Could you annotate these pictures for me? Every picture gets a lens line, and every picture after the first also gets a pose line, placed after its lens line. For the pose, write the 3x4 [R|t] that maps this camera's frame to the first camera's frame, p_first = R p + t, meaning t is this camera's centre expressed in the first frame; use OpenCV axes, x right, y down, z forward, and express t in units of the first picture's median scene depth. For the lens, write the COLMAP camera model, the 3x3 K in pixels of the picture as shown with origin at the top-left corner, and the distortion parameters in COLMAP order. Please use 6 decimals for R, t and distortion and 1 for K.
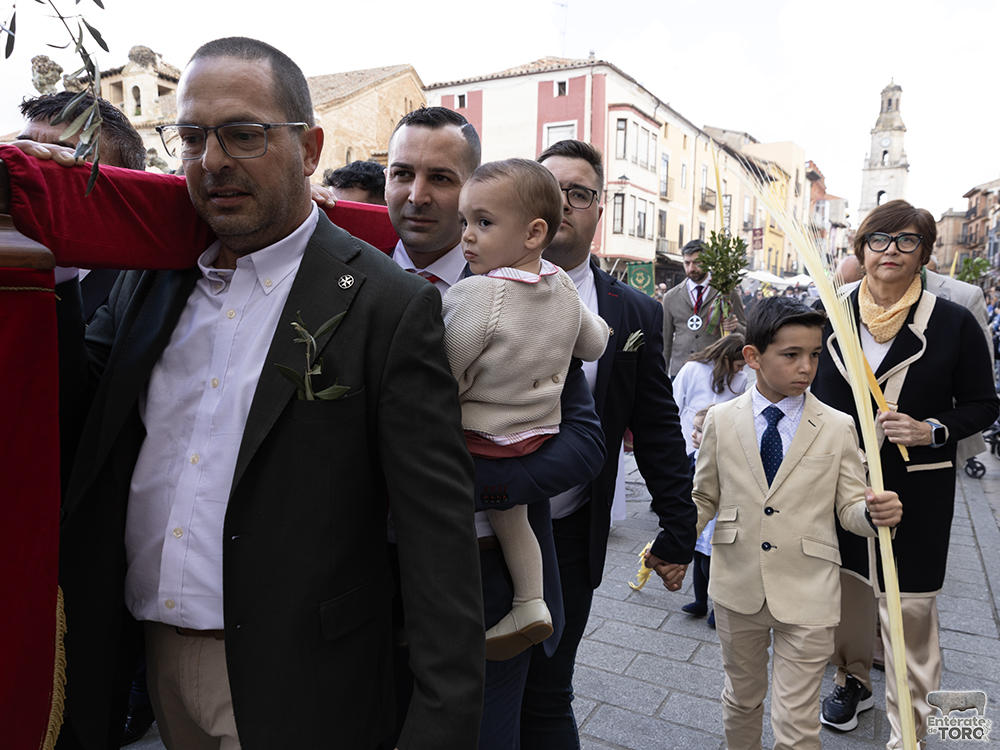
lens RADIAL K [[726.1, 0, 472.7], [0, 726.1, 376.5], [0, 0, 1]] dist [0.003050, -0.000356]
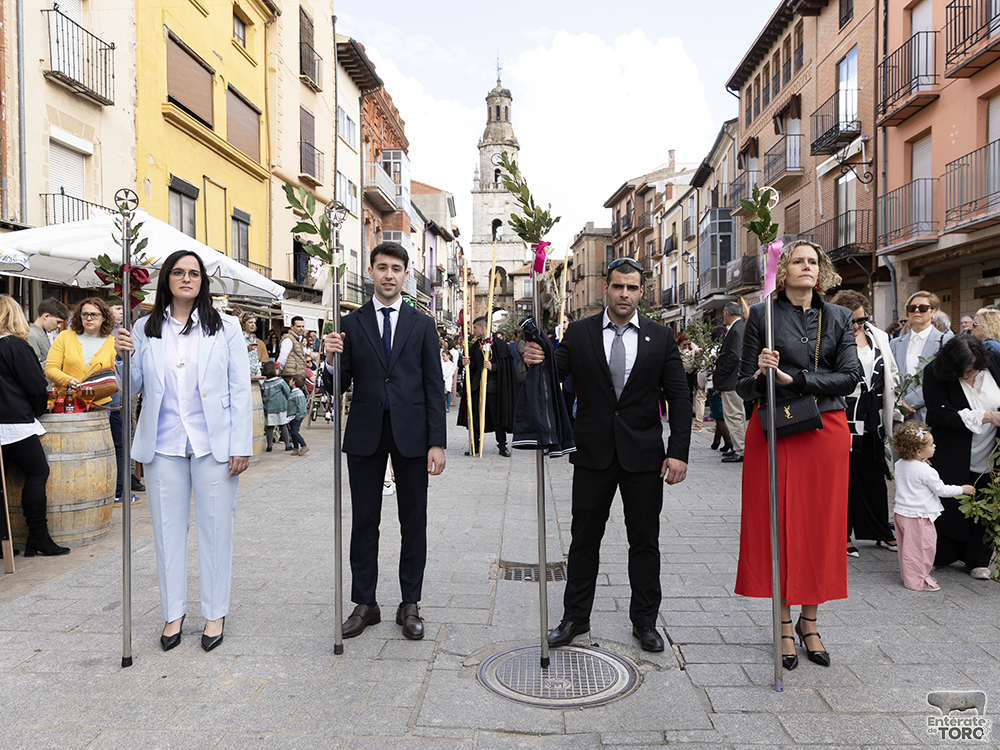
lens RADIAL K [[789.3, 0, 500.0], [0, 789.3, 375.0], [0, 0, 1]] dist [0.005775, 0.000501]
pose [[0.873079, -0.024823, 0.486947, 0.349596], [0.068043, 0.995134, -0.071269, -0.069125], [-0.482808, 0.095357, 0.870519, 0.649998]]
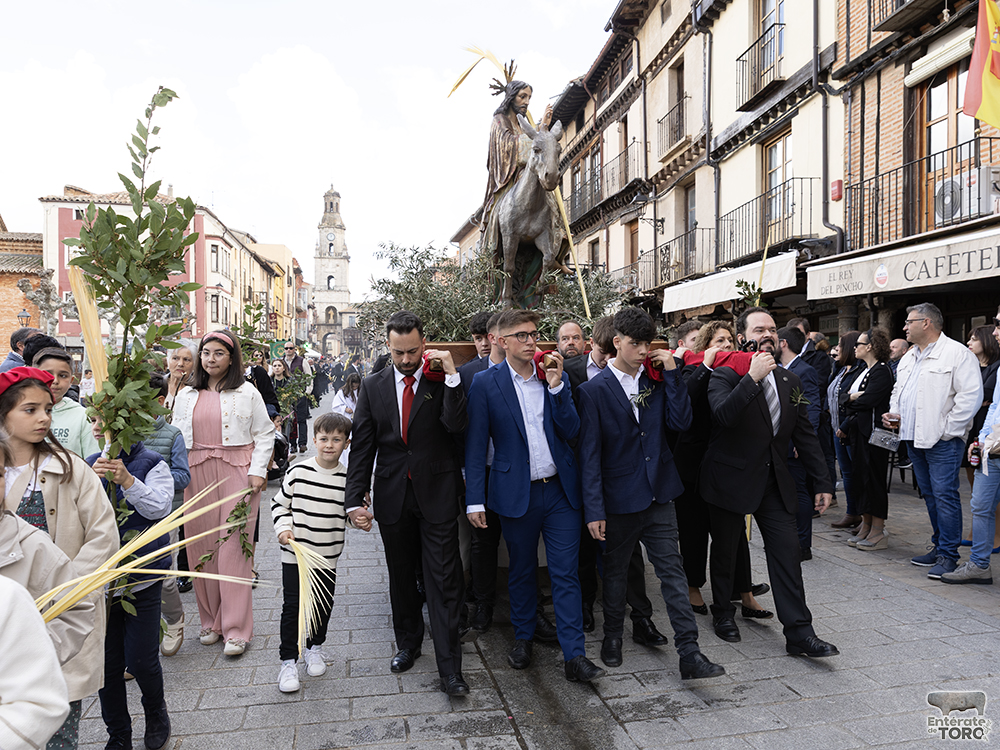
lens RADIAL K [[759.2, 0, 528.9], [0, 759.2, 376.4], [0, 0, 1]] dist [0.001092, 0.001691]
pose [[0.712687, -0.020022, 0.701196, -0.208497], [0.084878, 0.994710, -0.057866, 0.025460], [-0.696328, 0.100756, 0.710616, -0.249166]]
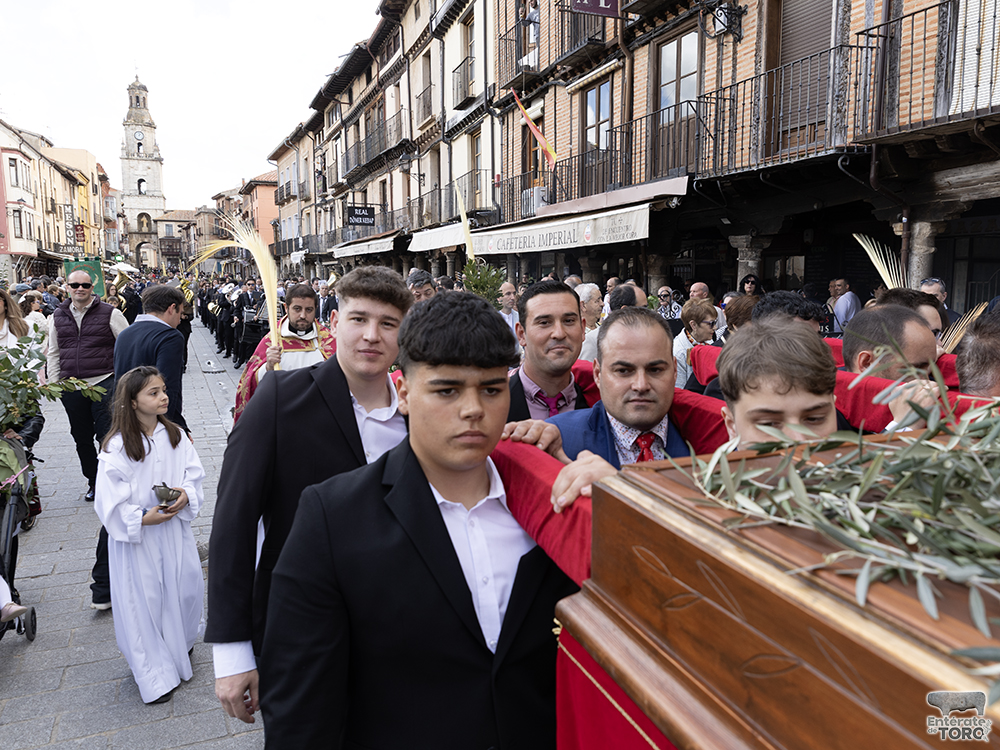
lens RADIAL K [[770.7, 0, 541.0], [0, 770.7, 377.3], [0, 0, 1]] dist [0.007608, -0.000174]
pose [[0.548043, -0.114534, 0.828572, -0.268278], [0.093473, 0.992762, 0.075404, 0.029543], [-0.831211, 0.036124, 0.554782, -0.351651]]
